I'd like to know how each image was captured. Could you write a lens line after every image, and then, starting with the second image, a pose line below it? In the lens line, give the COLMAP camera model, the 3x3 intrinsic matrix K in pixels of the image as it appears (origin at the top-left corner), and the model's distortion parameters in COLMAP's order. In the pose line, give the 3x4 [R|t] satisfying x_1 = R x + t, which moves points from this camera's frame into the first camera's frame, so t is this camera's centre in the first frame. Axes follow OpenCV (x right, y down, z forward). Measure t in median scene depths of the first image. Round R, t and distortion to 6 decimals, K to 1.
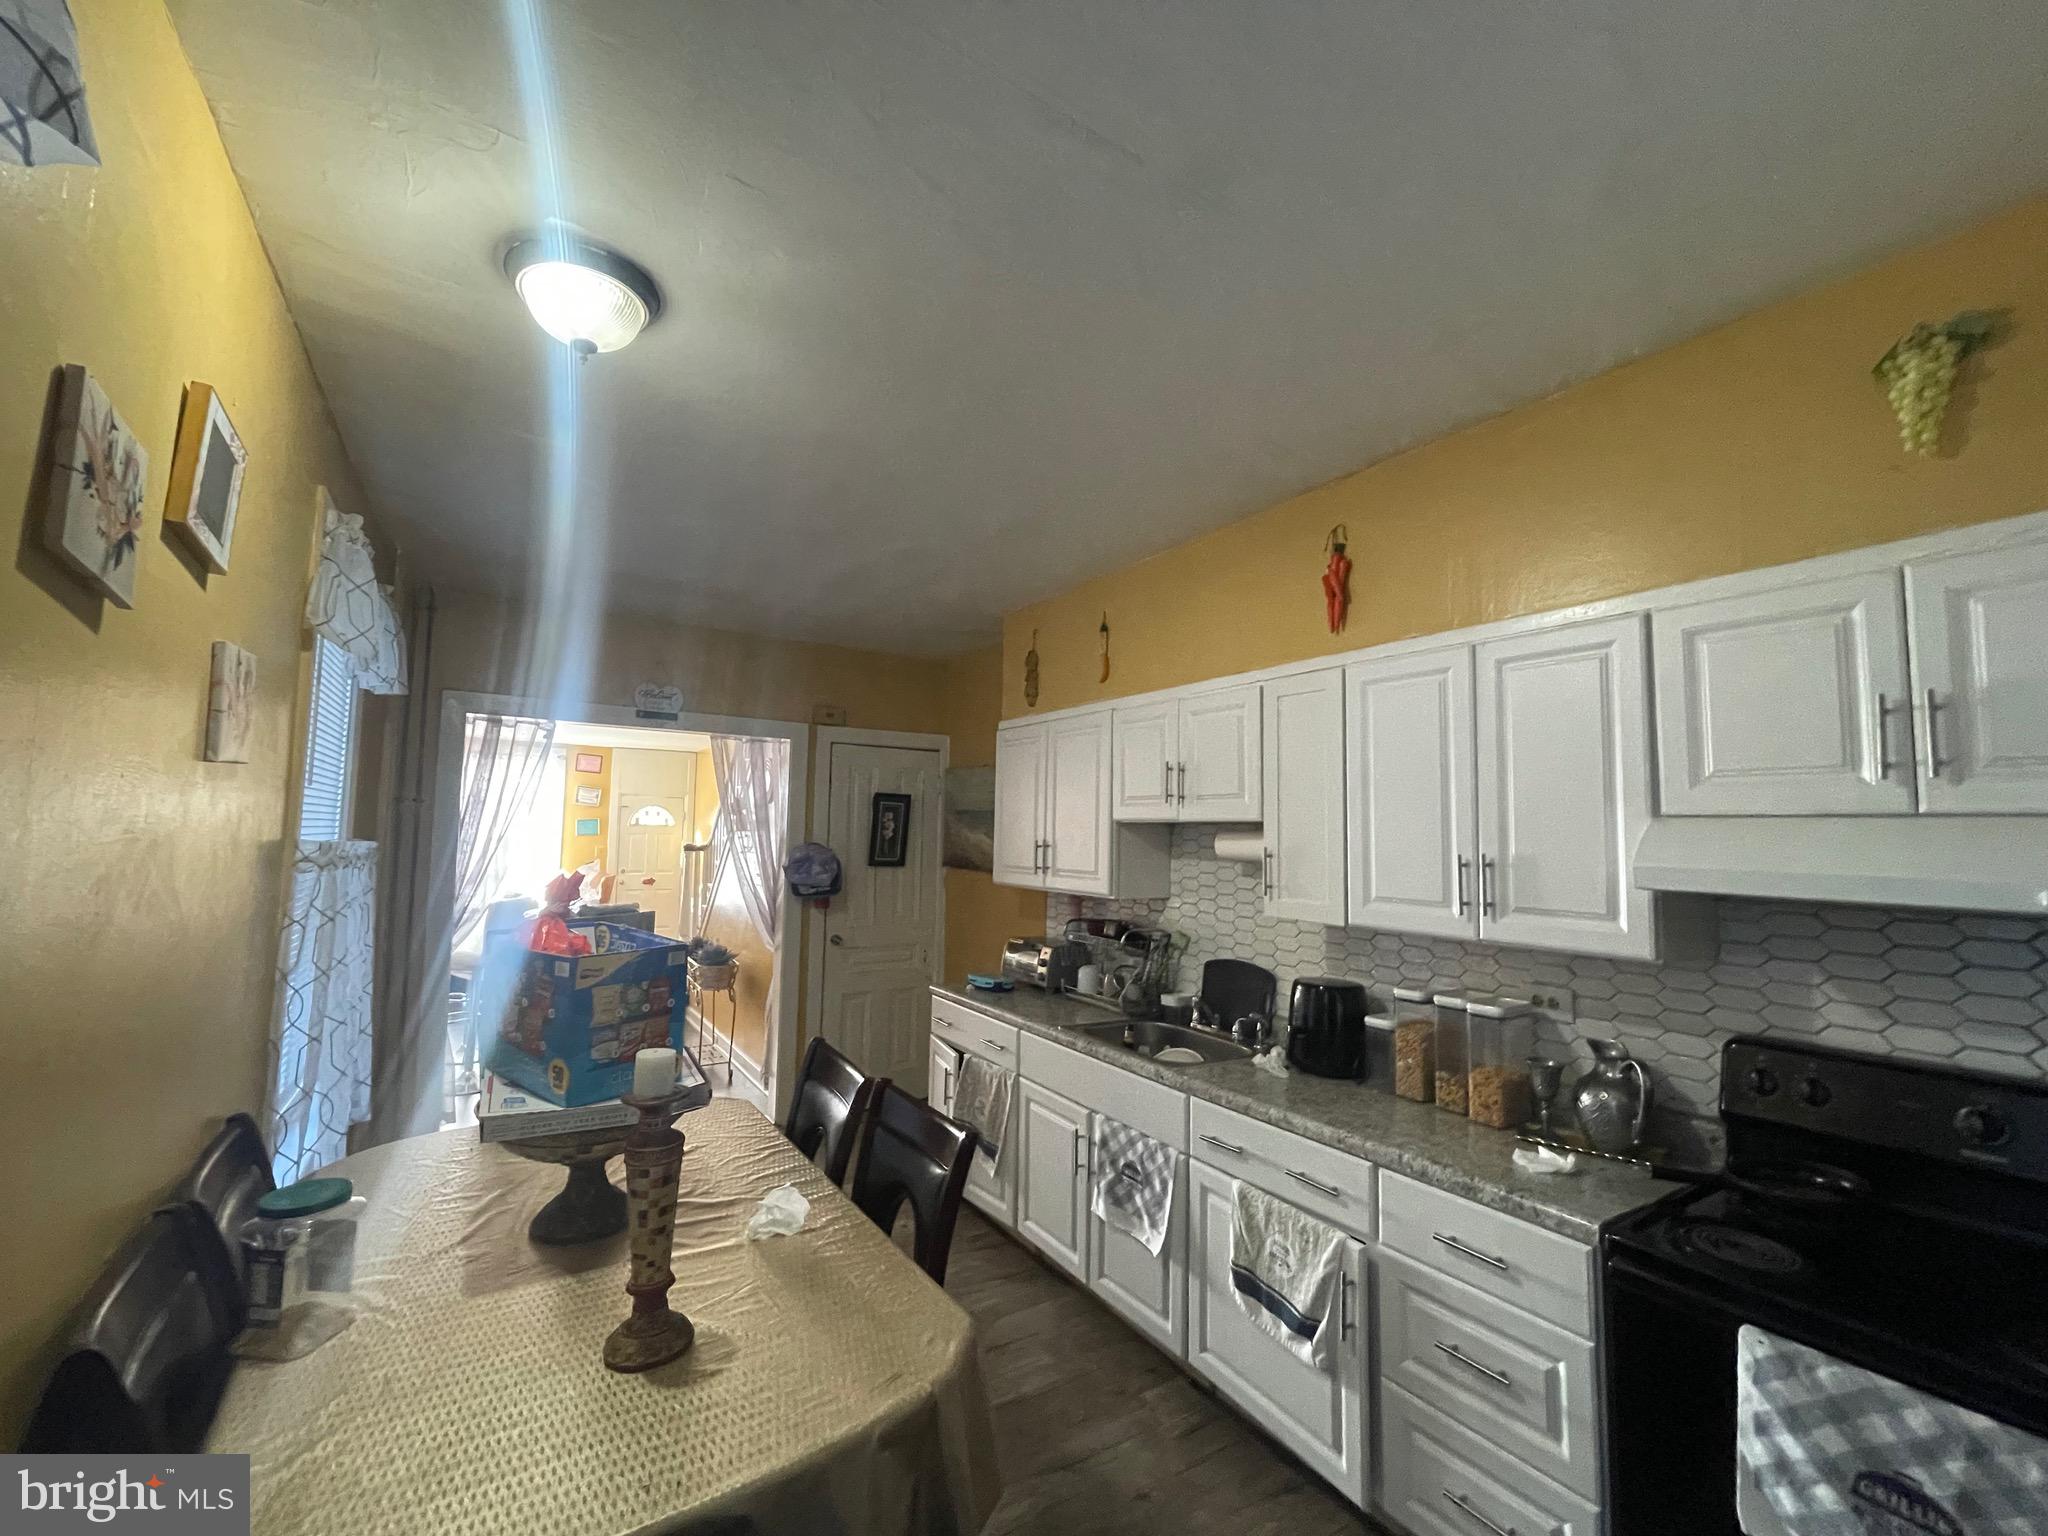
lens RADIAL K [[848.0, 0, 1024.0], [0, 848.0, 768.0], [0, 0, 1]] dist [0.008487, -0.000046]
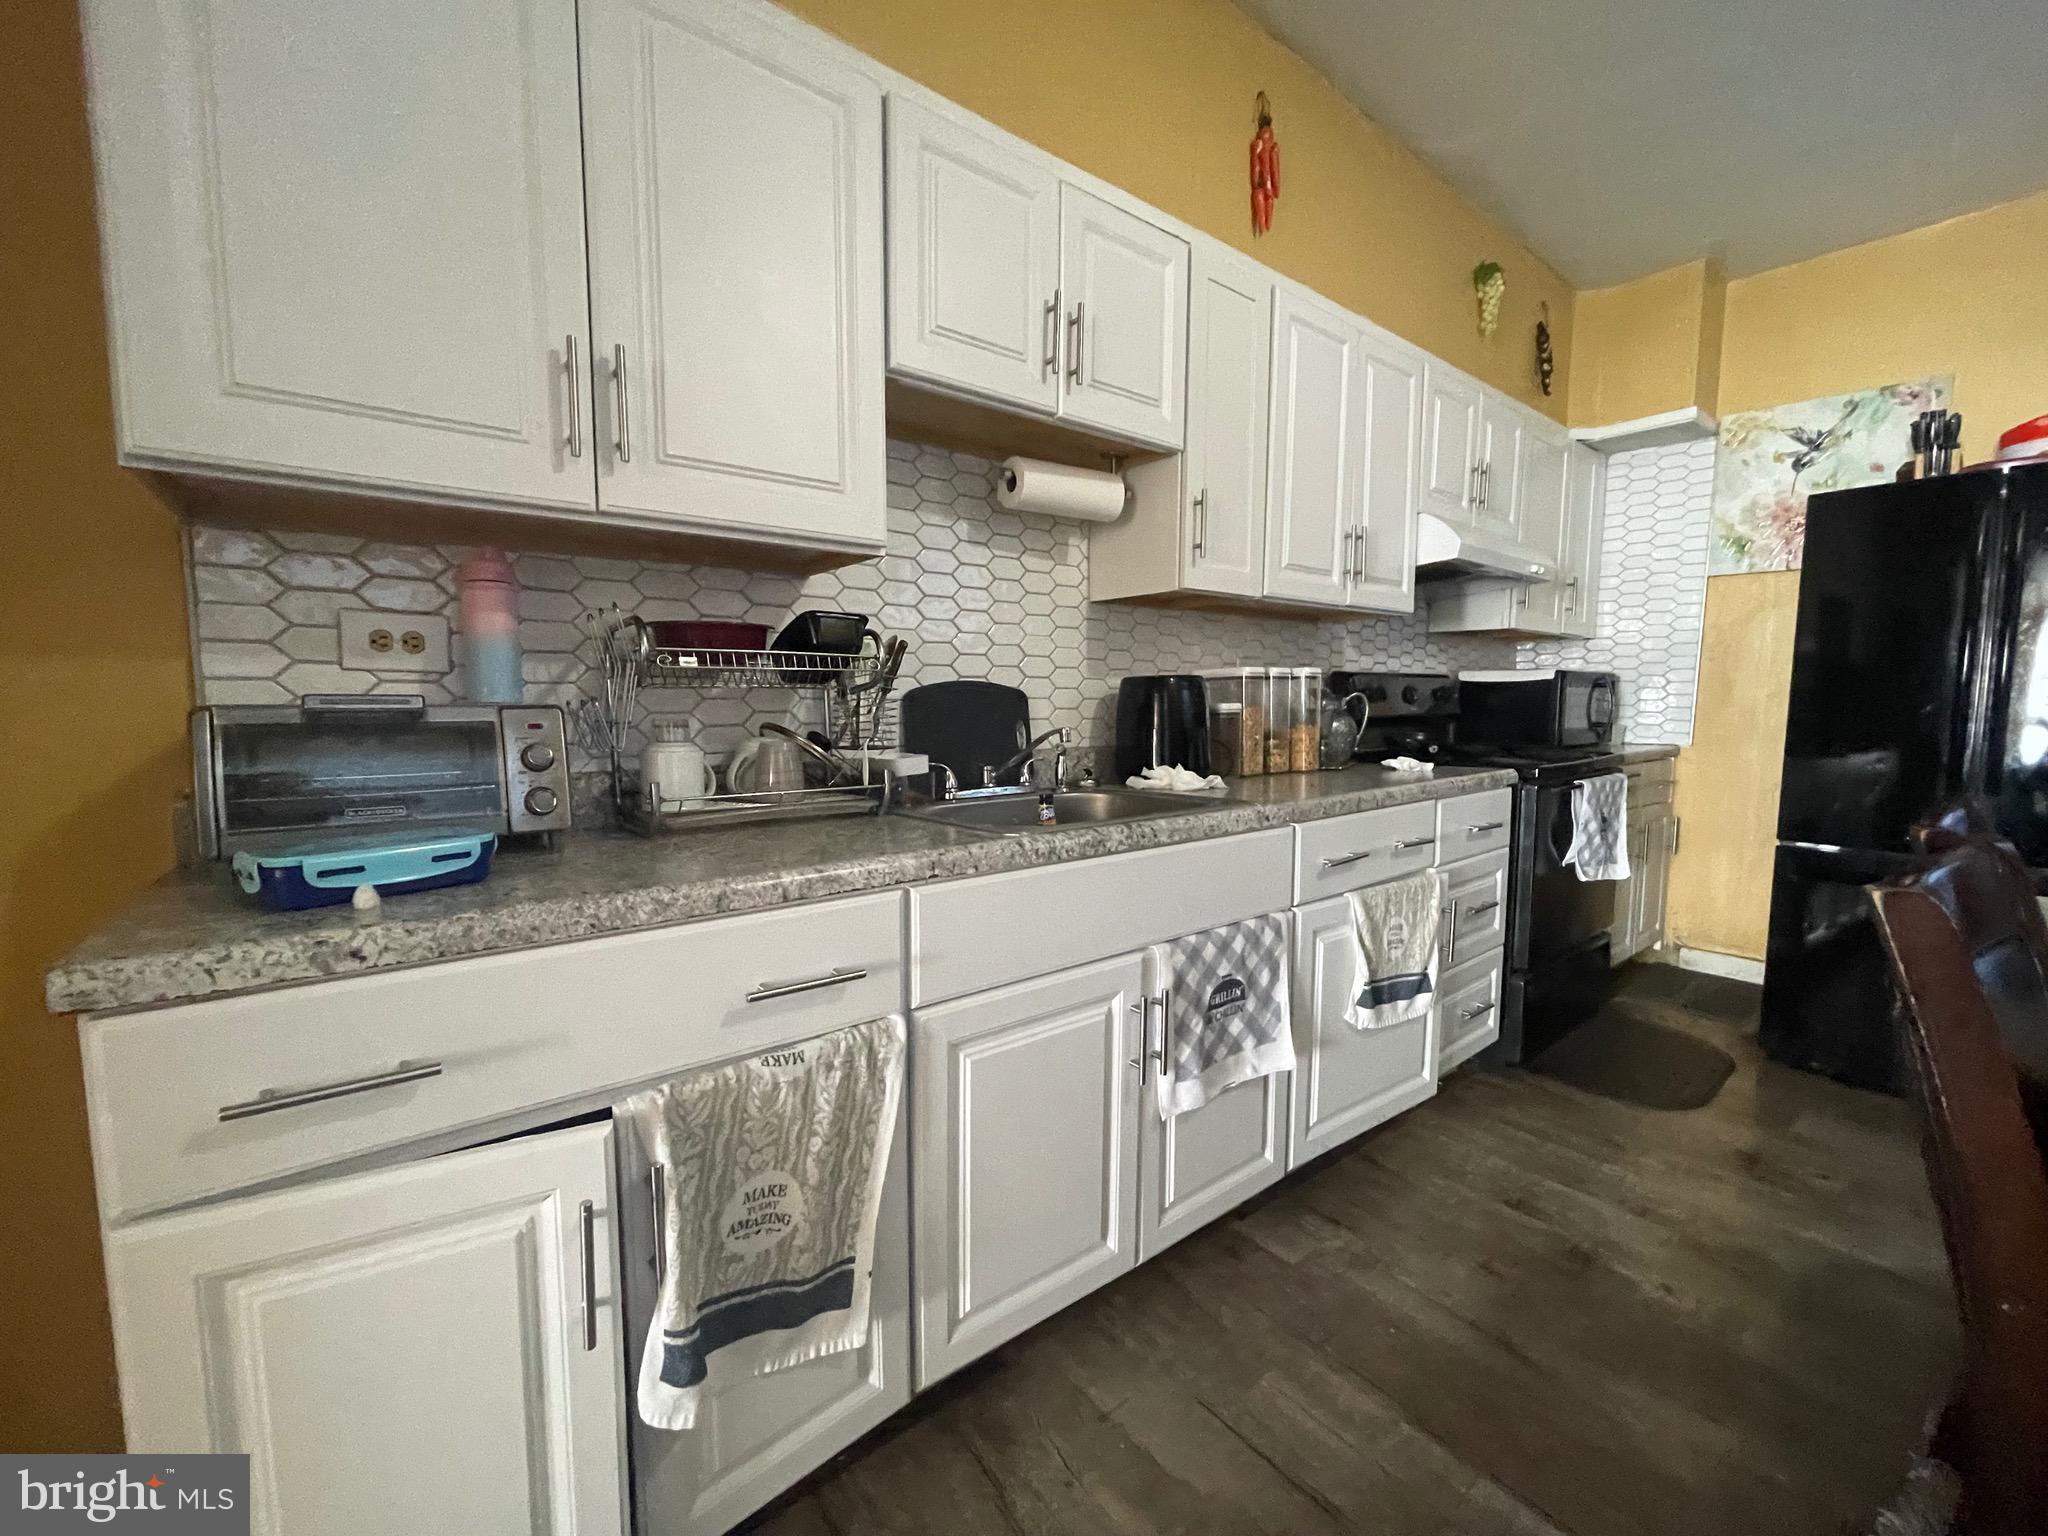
lens RADIAL K [[848.0, 0, 1024.0], [0, 848.0, 768.0], [0, 0, 1]] dist [0.008487, -0.000046]
pose [[-0.112148, -0.104716, 0.988159, -0.428056], [-0.078030, 0.992289, 0.096298, 0.265921], [-0.990623, -0.066306, -0.119454, 1.204406]]
